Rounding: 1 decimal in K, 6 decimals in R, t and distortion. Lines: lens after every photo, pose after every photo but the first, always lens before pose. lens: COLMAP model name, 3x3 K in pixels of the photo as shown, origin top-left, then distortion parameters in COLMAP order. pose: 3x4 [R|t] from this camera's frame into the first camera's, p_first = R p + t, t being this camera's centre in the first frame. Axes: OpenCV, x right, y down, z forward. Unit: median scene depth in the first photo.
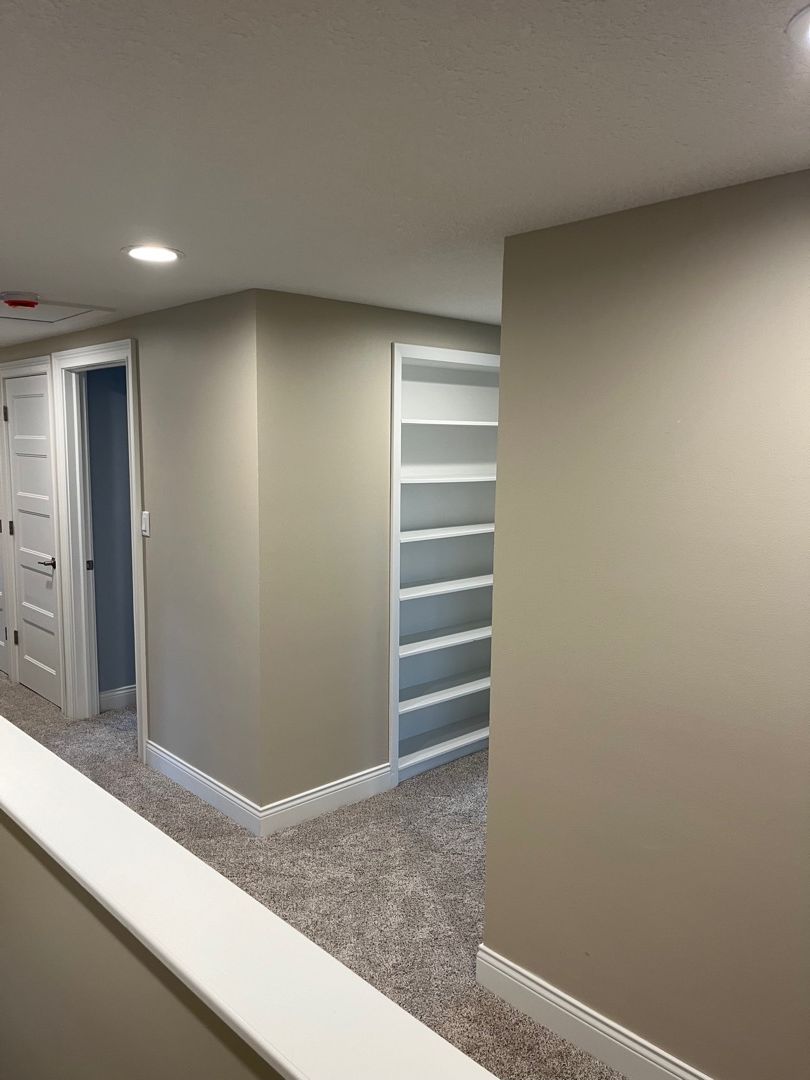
lens RADIAL K [[828.3, 0, 405.0], [0, 828.3, 540.0], [0, 0, 1]] dist [0.047843, 0.004484]
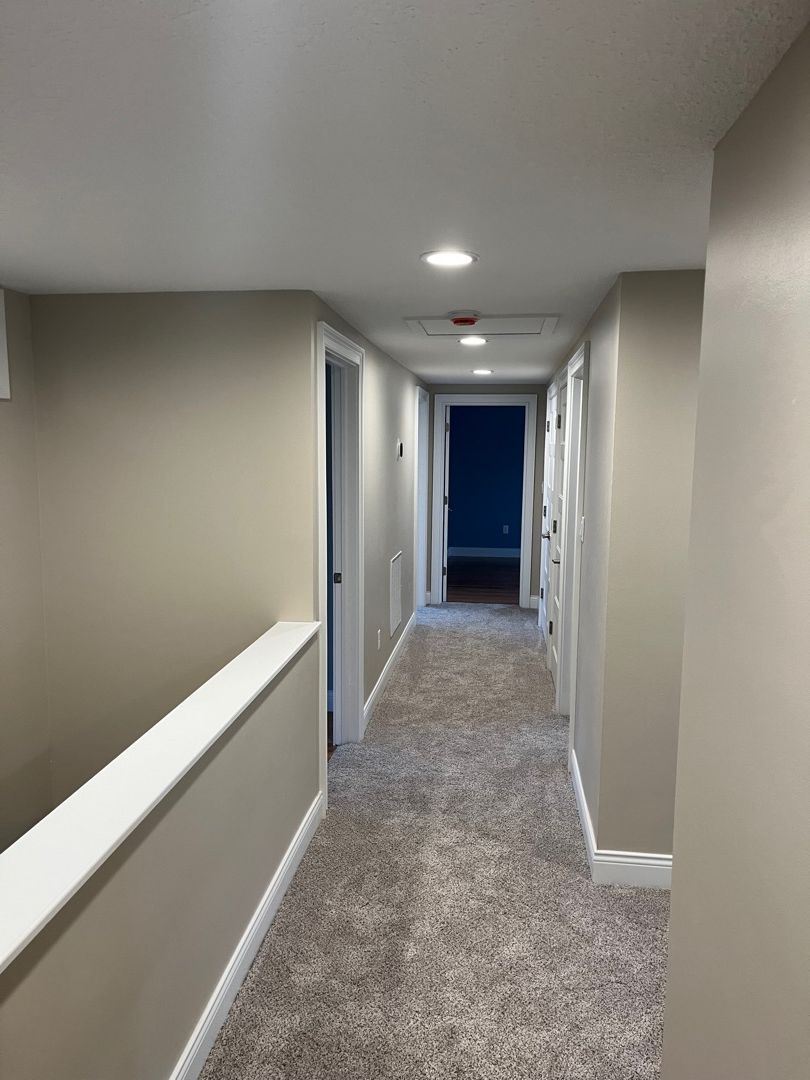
lens RADIAL K [[833.7, 0, 406.8], [0, 833.7, 535.8], [0, 0, 1]] dist [0.107099, -0.102588]
pose [[0.653566, 0.084562, -0.752131, 0.314897], [-0.098103, 0.994821, 0.026601, -0.017995], [0.750485, 0.056400, 0.658477, 0.201744]]
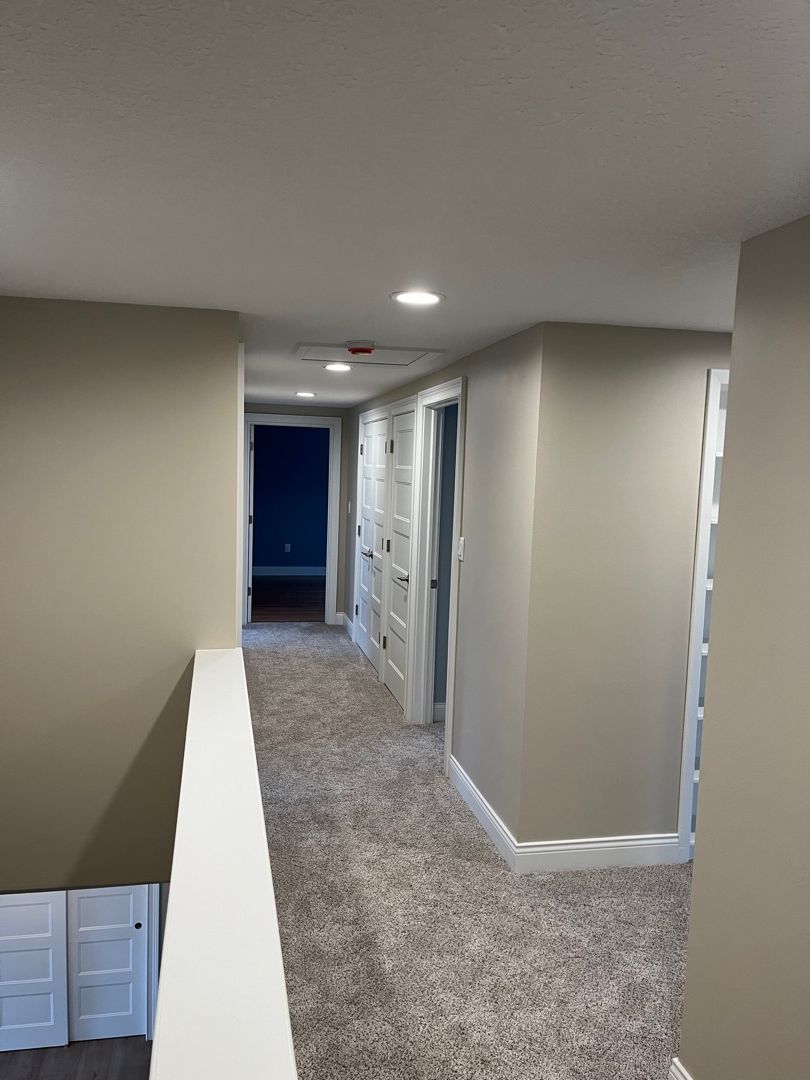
lens RADIAL K [[828.5, 0, 405.0], [0, 828.5, 540.0], [0, 0, 1]] dist [0.074862, -0.065419]
pose [[0.860718, 0.066113, -0.504770, 0.168109], [-0.087301, 0.996012, -0.018408, -0.005388], [0.501540, 0.059911, 0.863057, 0.052908]]
